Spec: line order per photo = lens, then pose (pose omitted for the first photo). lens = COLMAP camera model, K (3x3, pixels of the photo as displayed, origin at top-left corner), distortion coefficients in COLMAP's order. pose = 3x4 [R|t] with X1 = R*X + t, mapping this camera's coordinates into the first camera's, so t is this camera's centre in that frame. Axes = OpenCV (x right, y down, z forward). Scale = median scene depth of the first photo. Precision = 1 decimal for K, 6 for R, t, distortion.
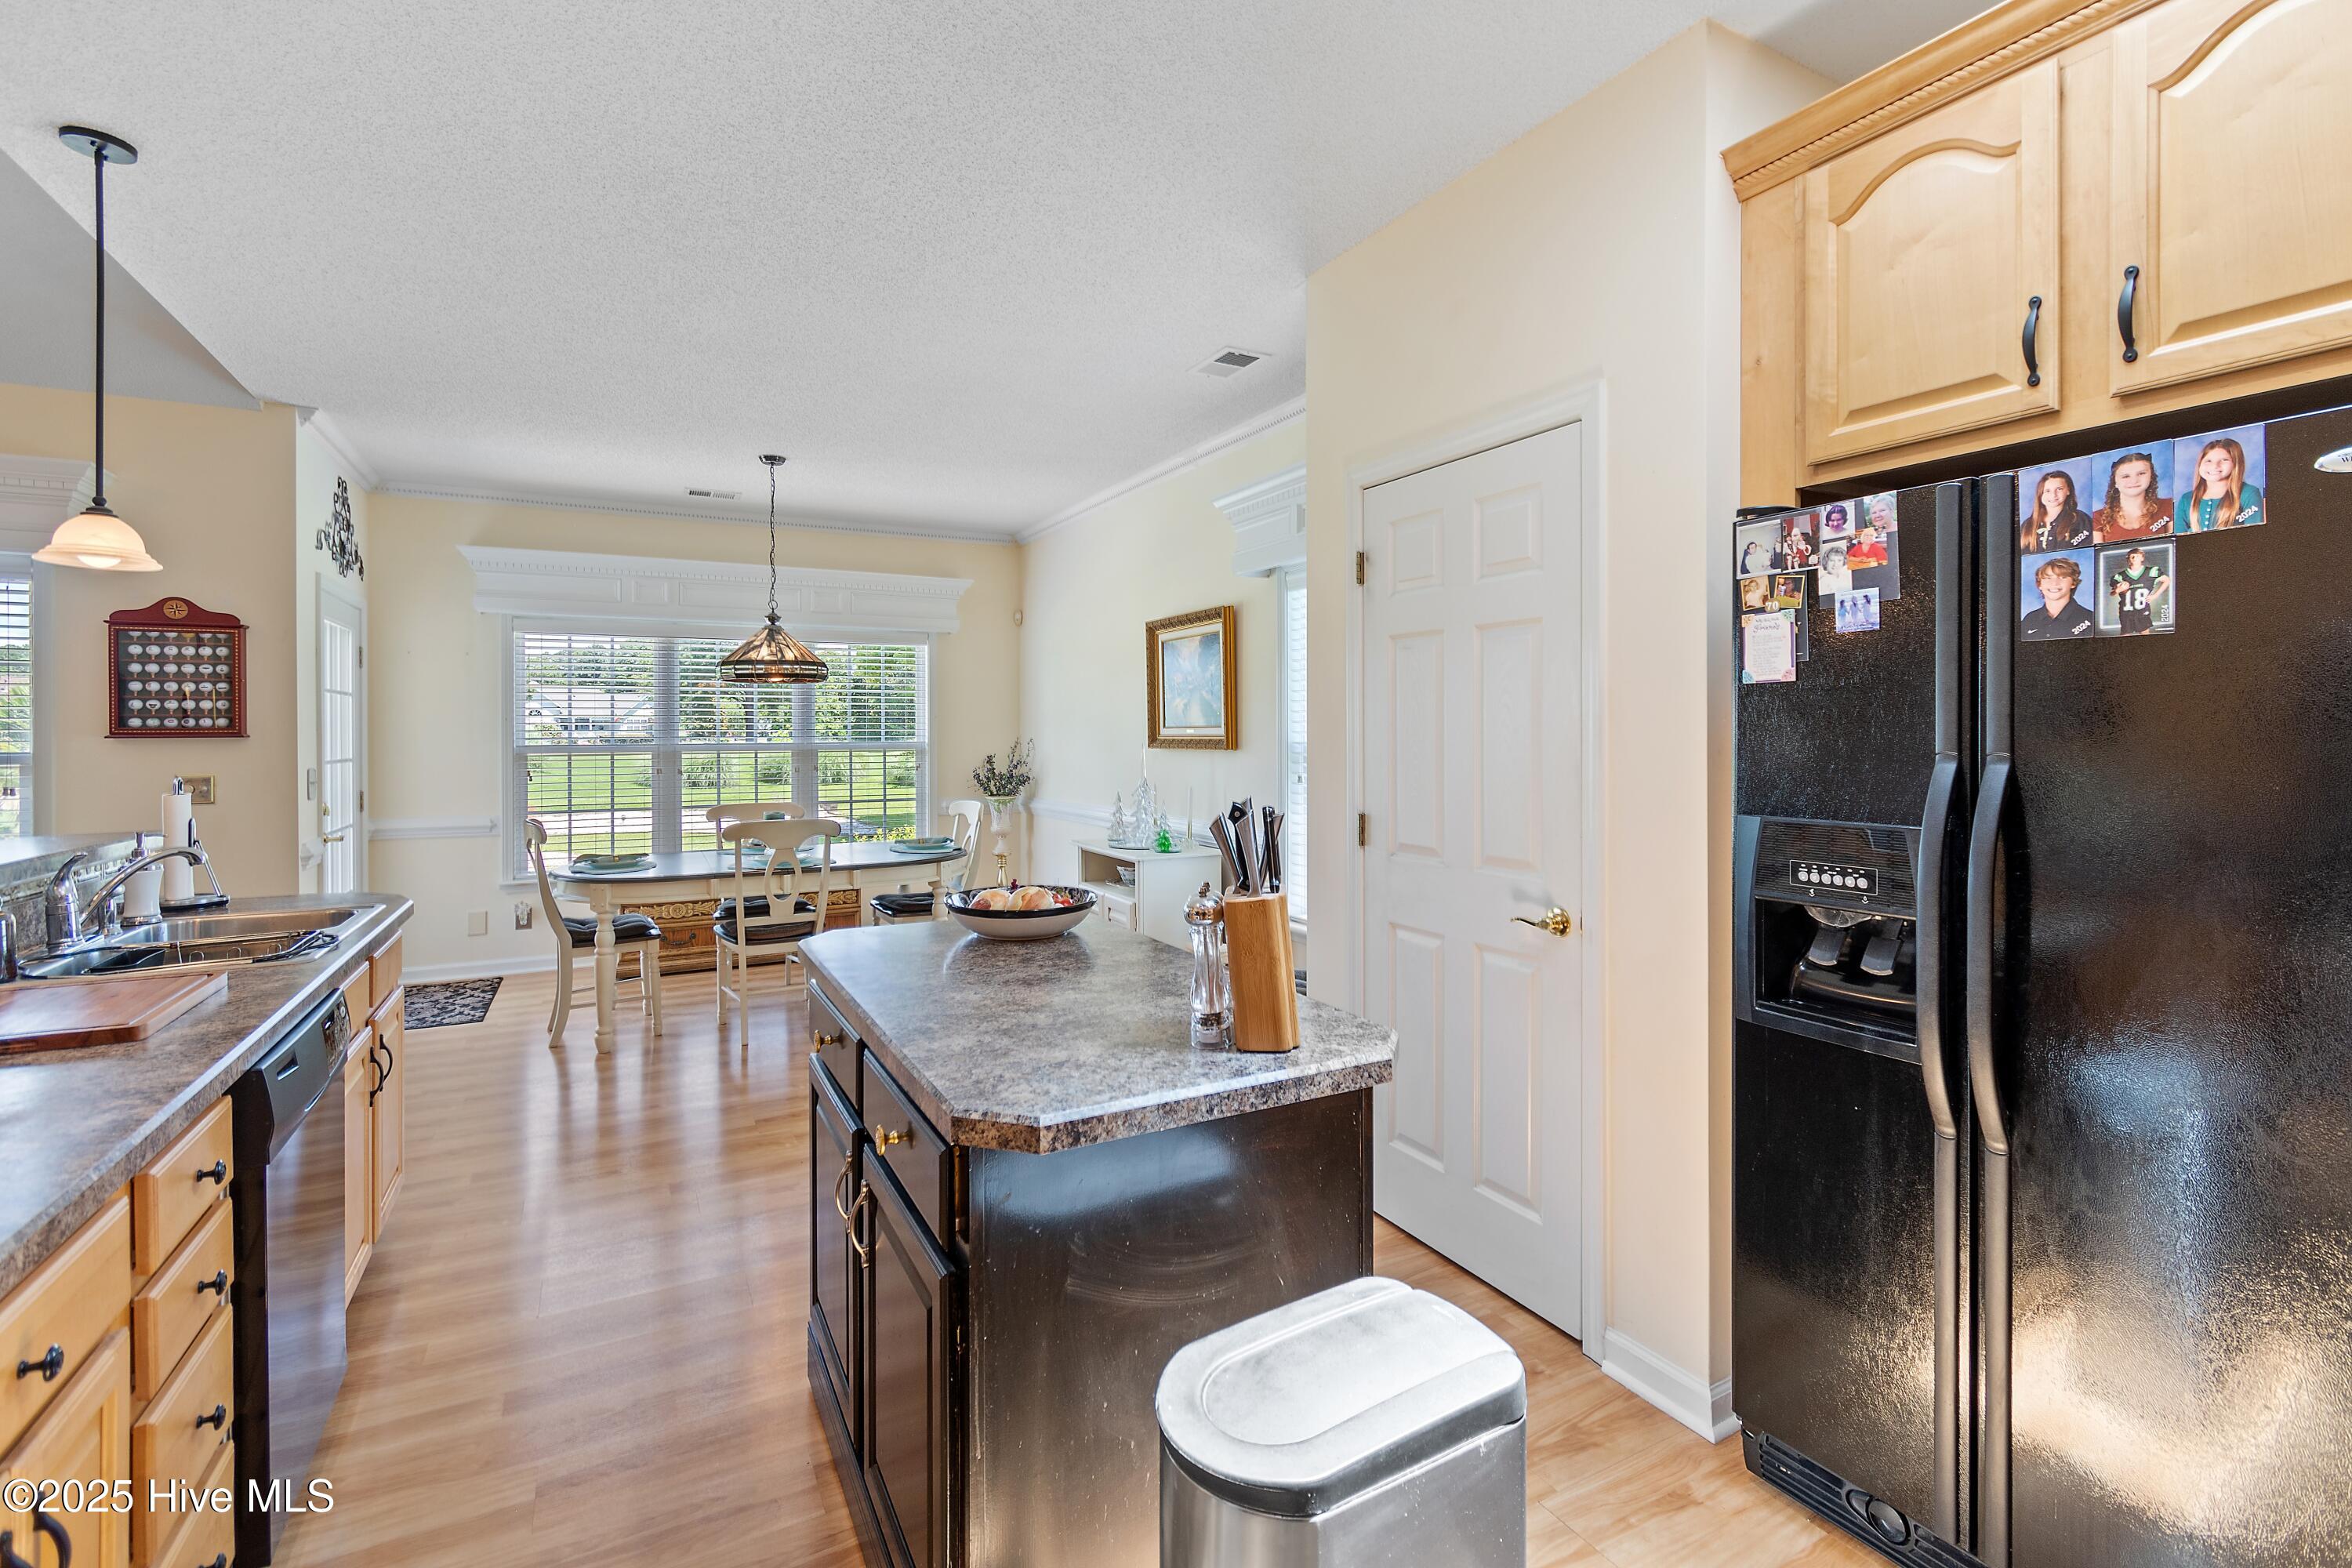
lens RADIAL K [[1052.4, 0, 1187.4], [0, 1052.4, 742.4], [0, 0, 1]] dist [-0.000472, -0.000851]
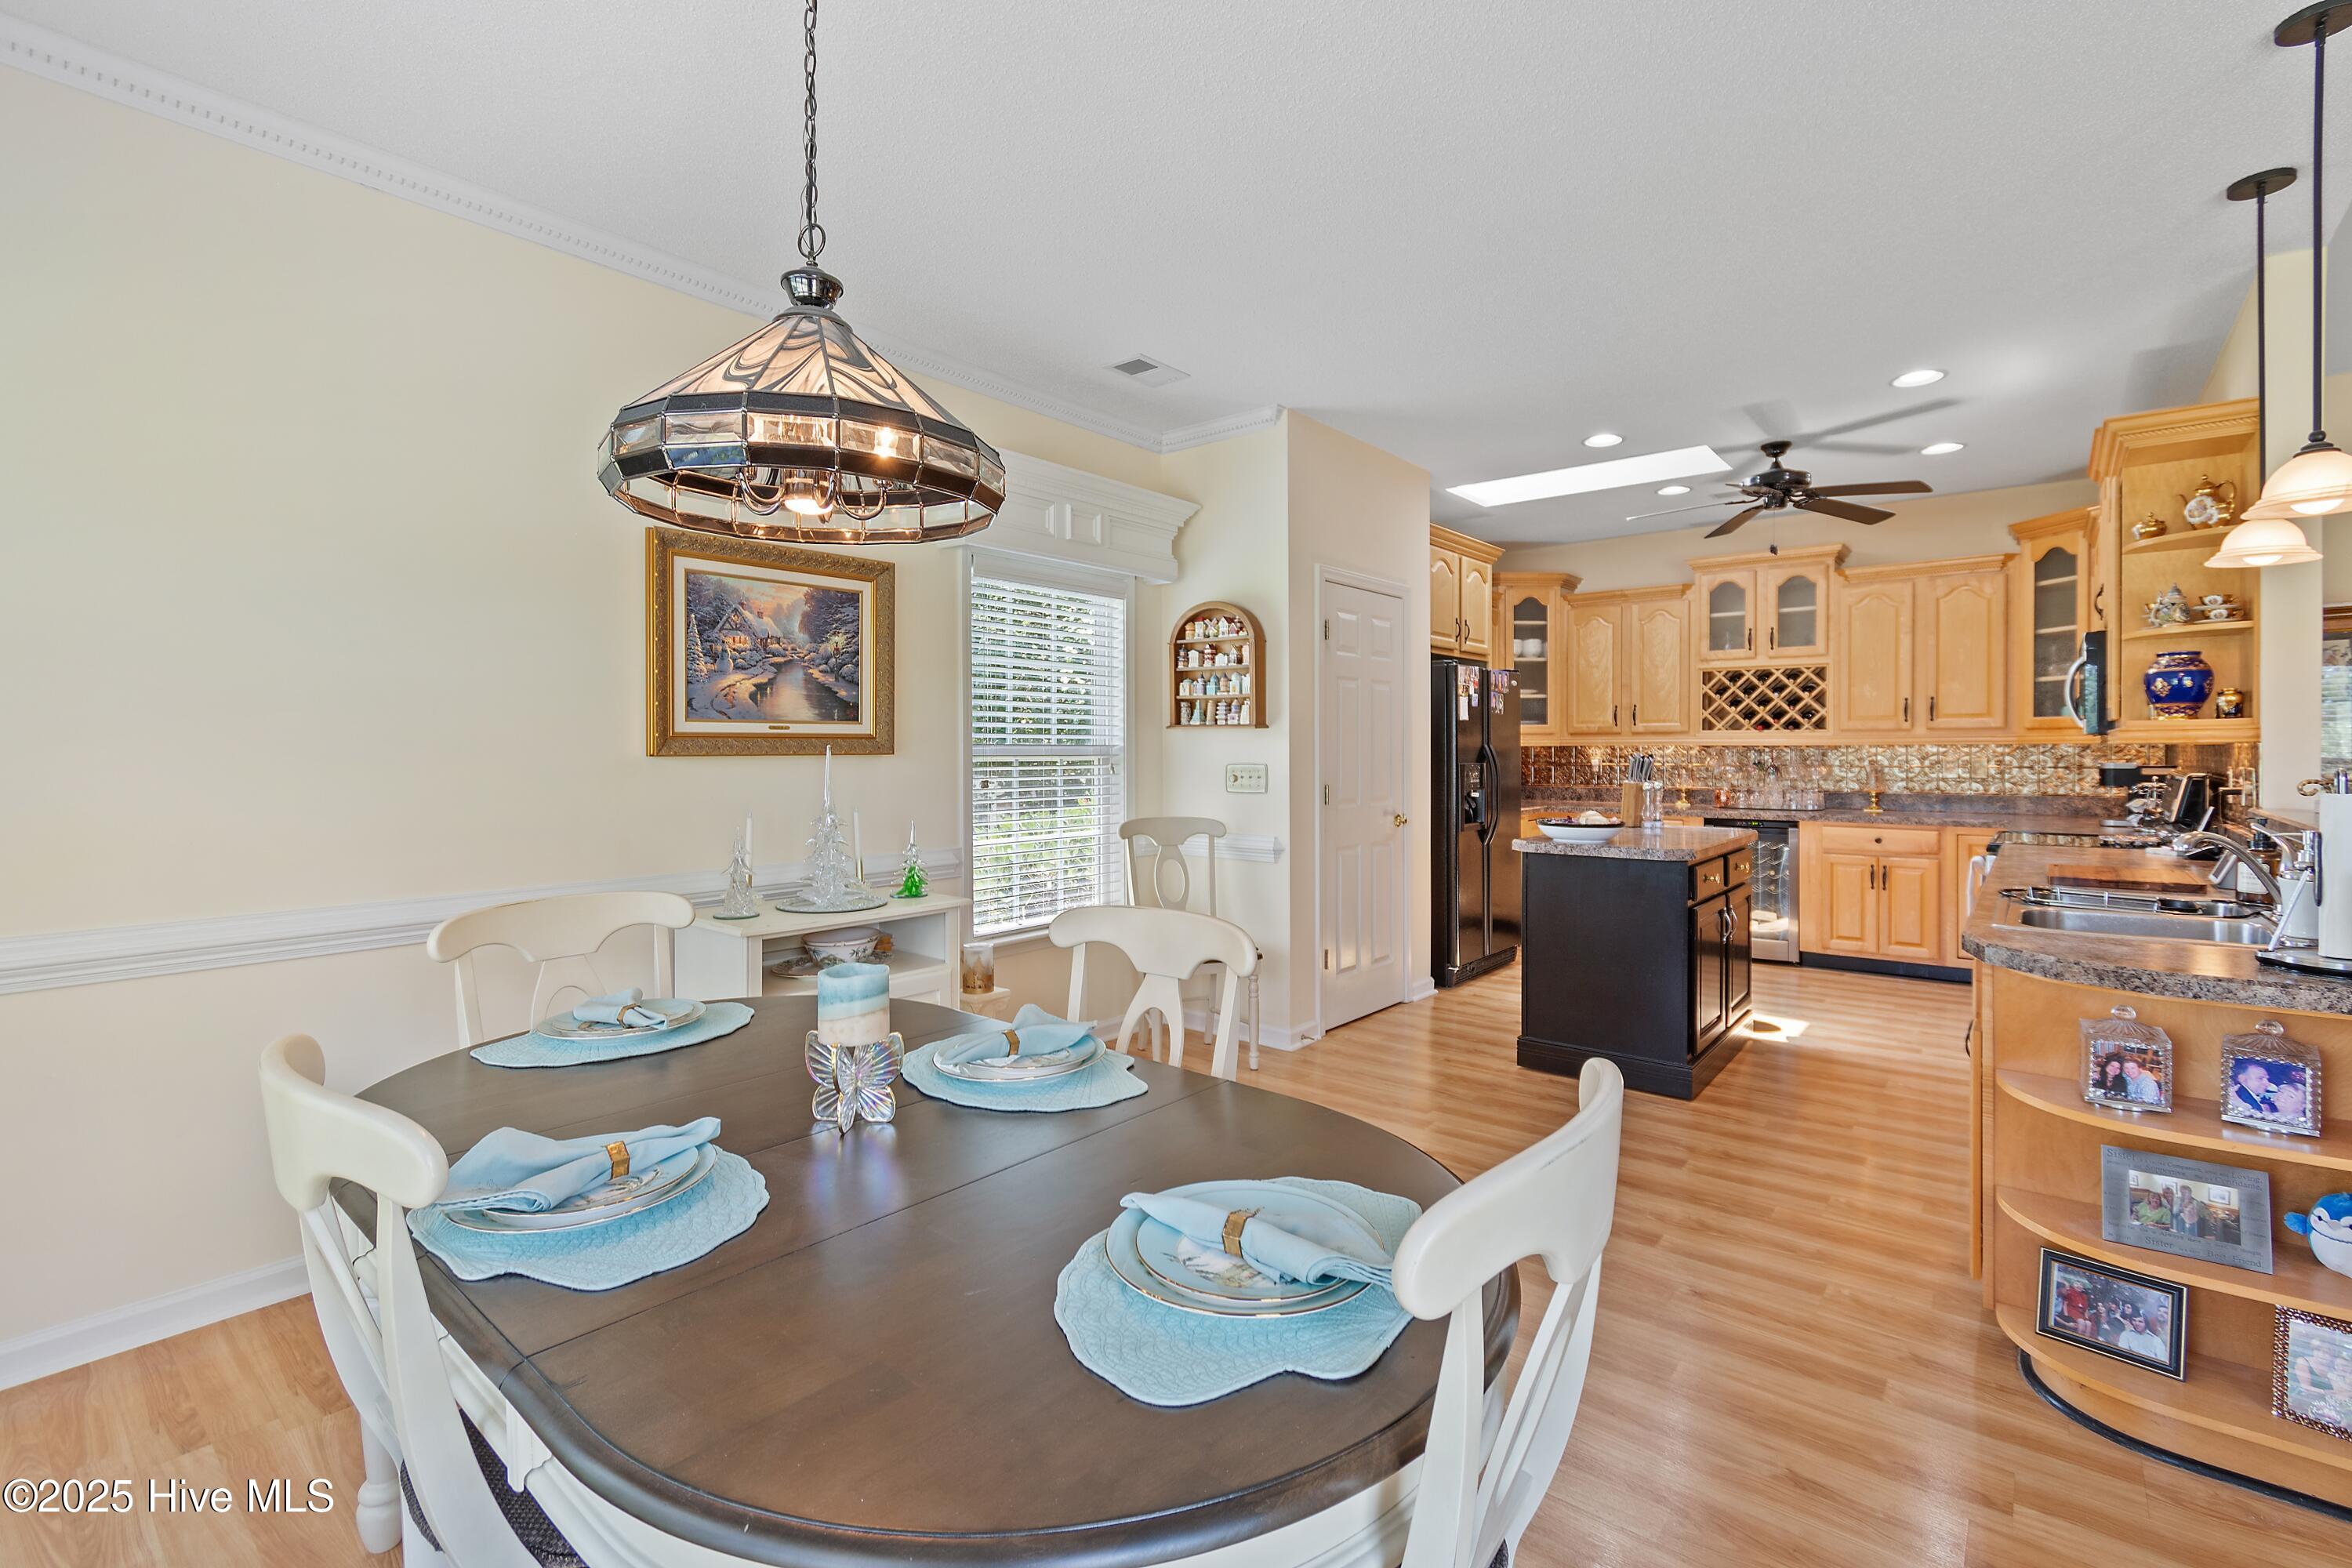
lens RADIAL K [[1047.8, 0, 1177.9], [0, 1047.8, 762.6], [0, 0, 1]] dist [-0.000124, -0.000524]
pose [[-0.365376, -0.004616, 0.930849, -0.867037], [0.014778, 0.999833, 0.010759, 0.009424], [-0.930743, 0.017687, -0.365247, 1.269775]]
